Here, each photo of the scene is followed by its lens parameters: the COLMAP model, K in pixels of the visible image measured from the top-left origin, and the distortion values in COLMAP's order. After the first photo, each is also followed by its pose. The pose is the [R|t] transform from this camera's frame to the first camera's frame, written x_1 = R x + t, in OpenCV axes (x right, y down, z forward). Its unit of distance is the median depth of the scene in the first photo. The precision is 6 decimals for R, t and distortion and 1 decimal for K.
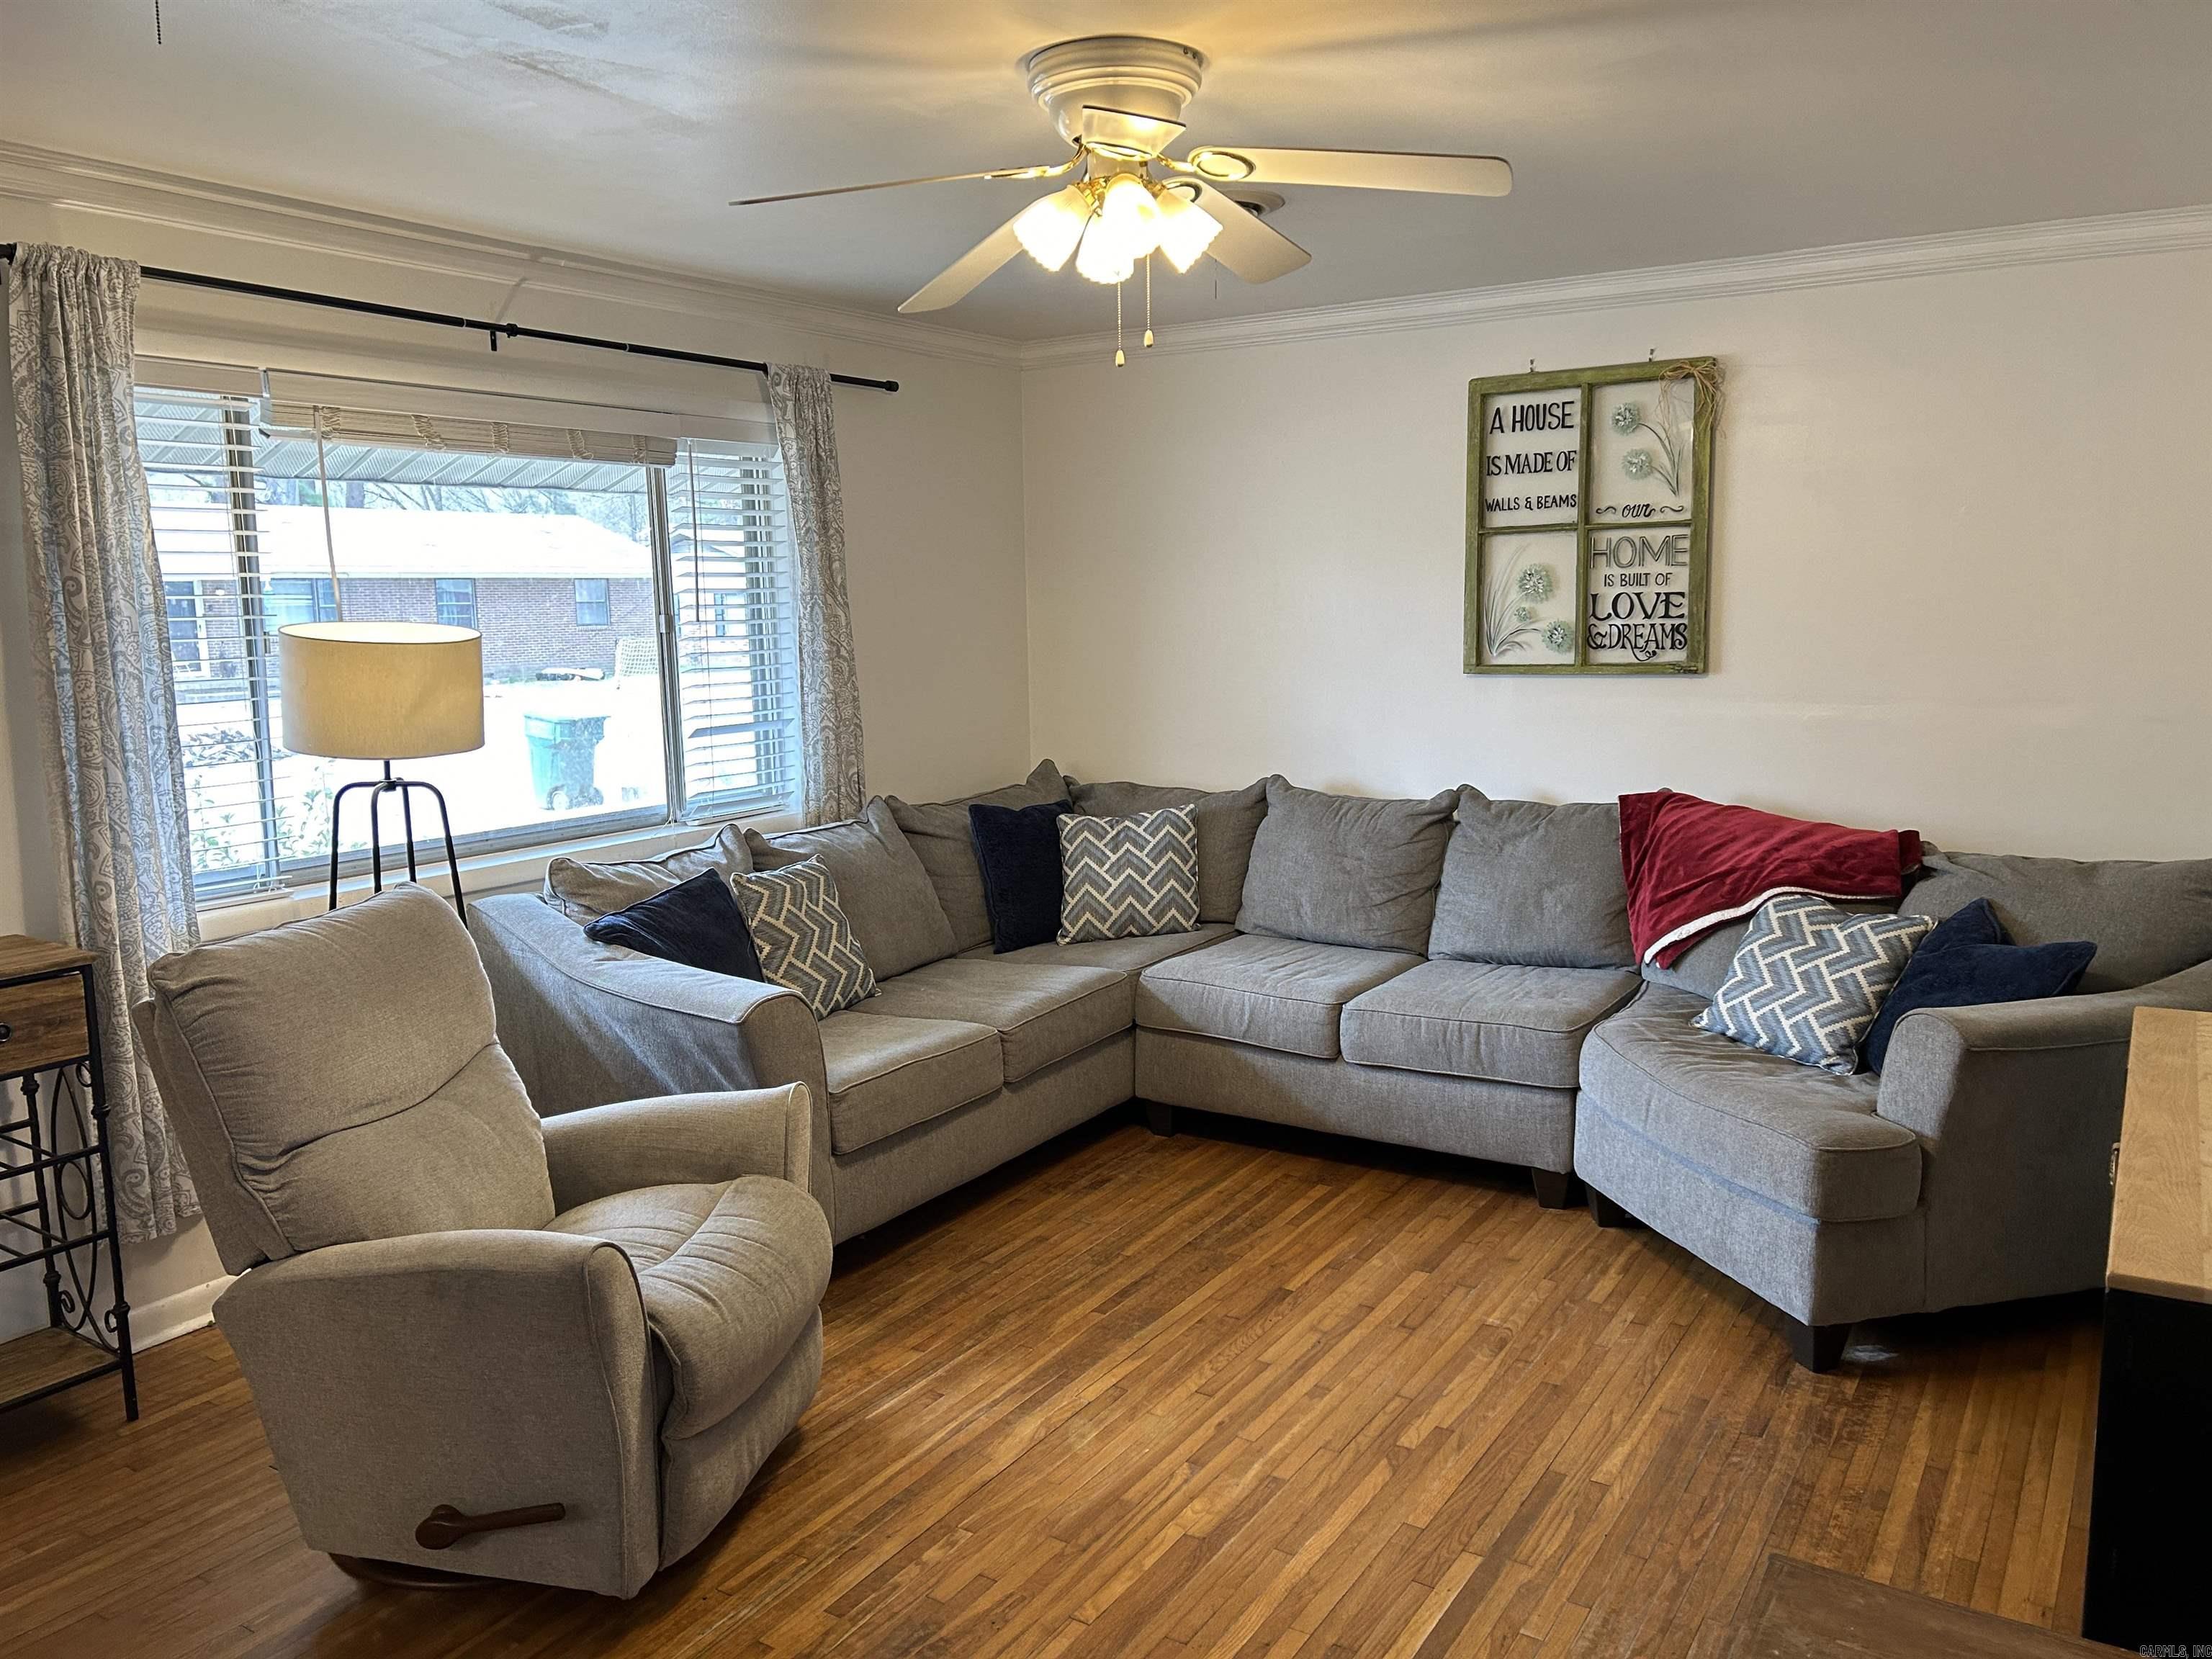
lens RADIAL K [[1658.6, 0, 1104.5], [0, 1658.6, 829.6], [0, 0, 1]] dist [0.057829, -0.065409]
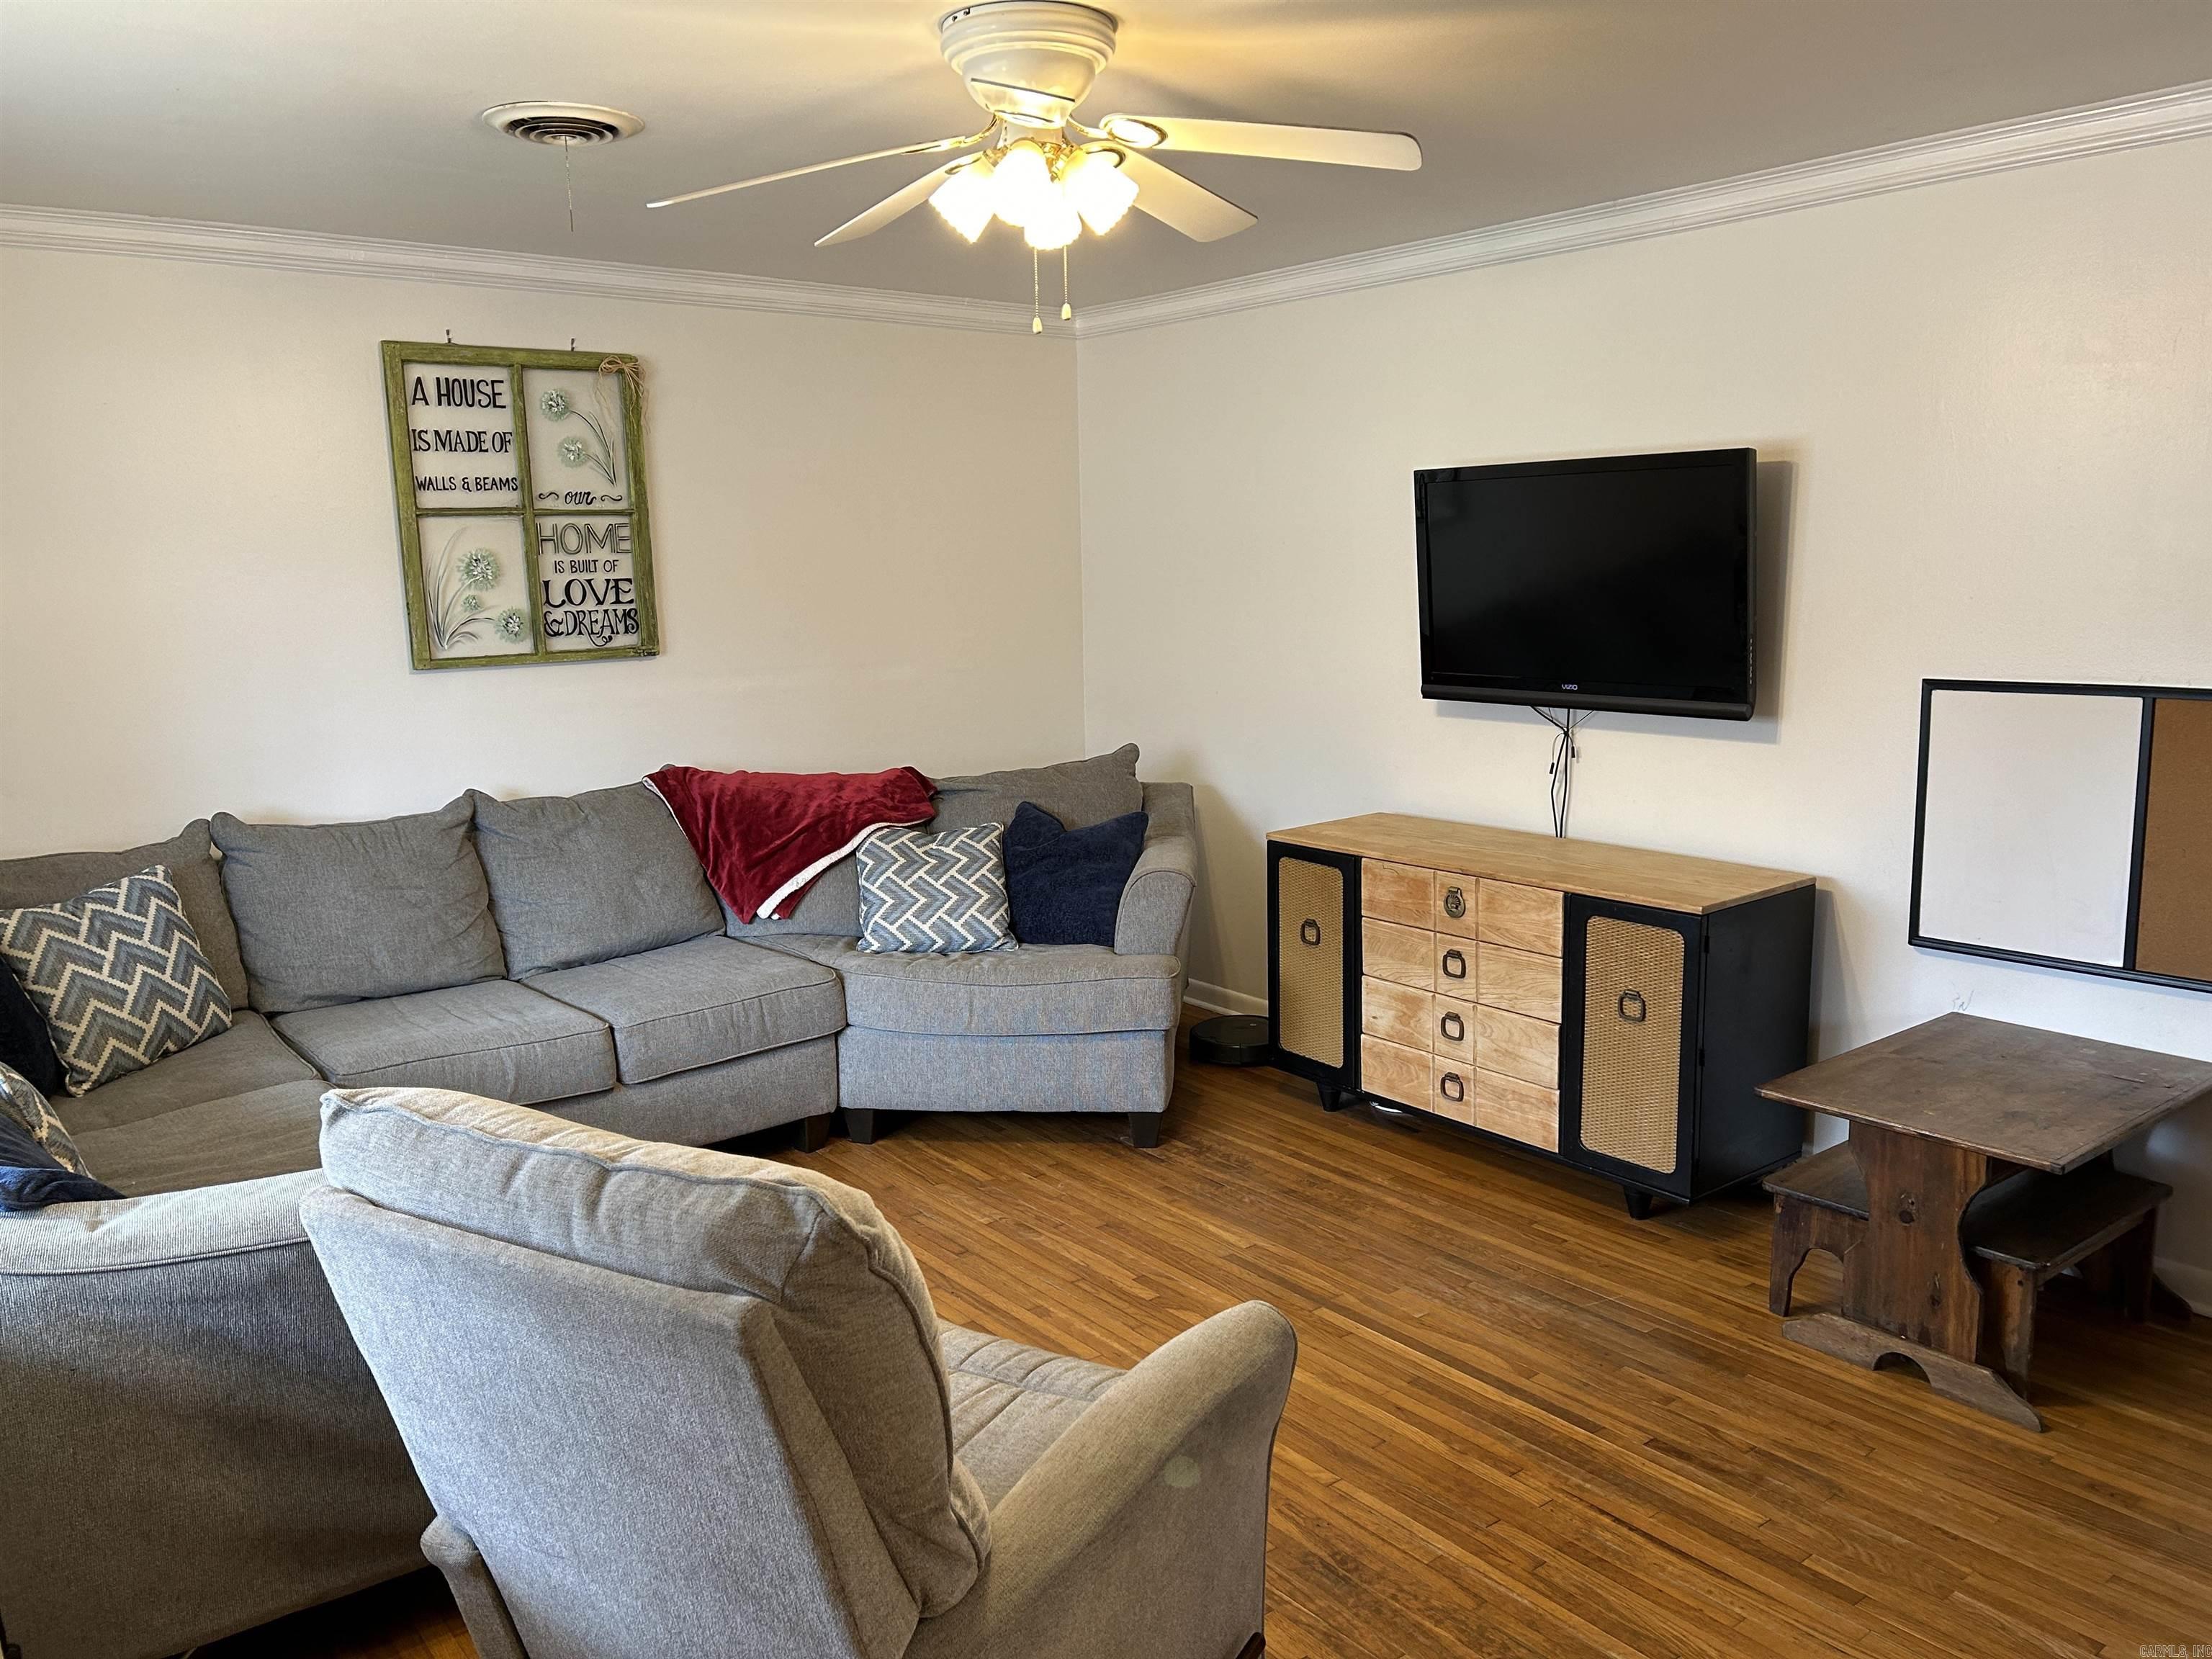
lens RADIAL K [[1658.6, 0, 1105.9], [0, 1658.6, 829.7], [0, 0, 1]] dist [0.057829, -0.065409]
pose [[0.326575, -0.144485, 0.934062, -0.547612], [0.150126, 0.983631, 0.099664, -0.046143], [-0.933172, 0.107679, 0.342920, 0.375866]]
